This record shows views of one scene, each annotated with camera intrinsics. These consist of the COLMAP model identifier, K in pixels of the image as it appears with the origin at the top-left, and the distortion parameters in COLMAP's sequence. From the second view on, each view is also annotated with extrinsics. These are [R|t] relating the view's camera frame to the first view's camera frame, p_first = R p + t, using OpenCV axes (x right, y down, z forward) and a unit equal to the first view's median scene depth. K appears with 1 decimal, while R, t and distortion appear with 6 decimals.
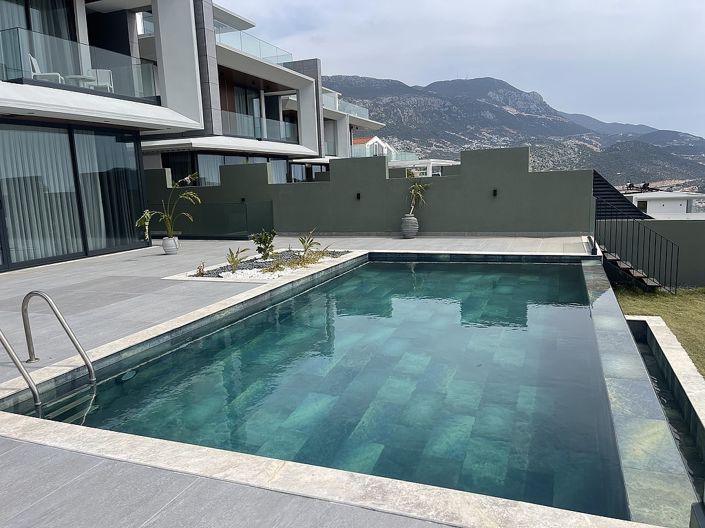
lens RADIAL K [[526.3, 0, 356.8], [0, 526.3, 263.9], [0, 0, 1]] dist [0.080204, -0.118106]
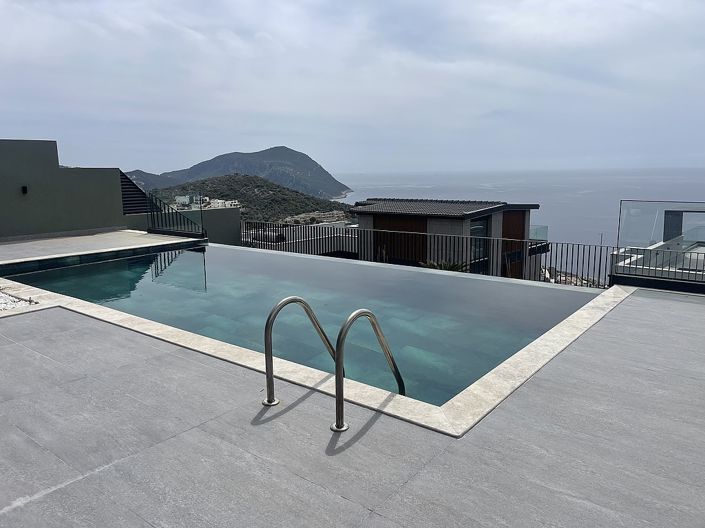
lens RADIAL K [[526.3, 0, 356.8], [0, 526.3, 263.9], [0, 0, 1]] dist [0.080204, -0.118106]
pose [[0.307726, -0.134610, 0.941905, -0.417617], [0.149285, 0.984512, 0.091927, -0.014043], [-0.939691, 0.112324, 0.323055, 0.227041]]
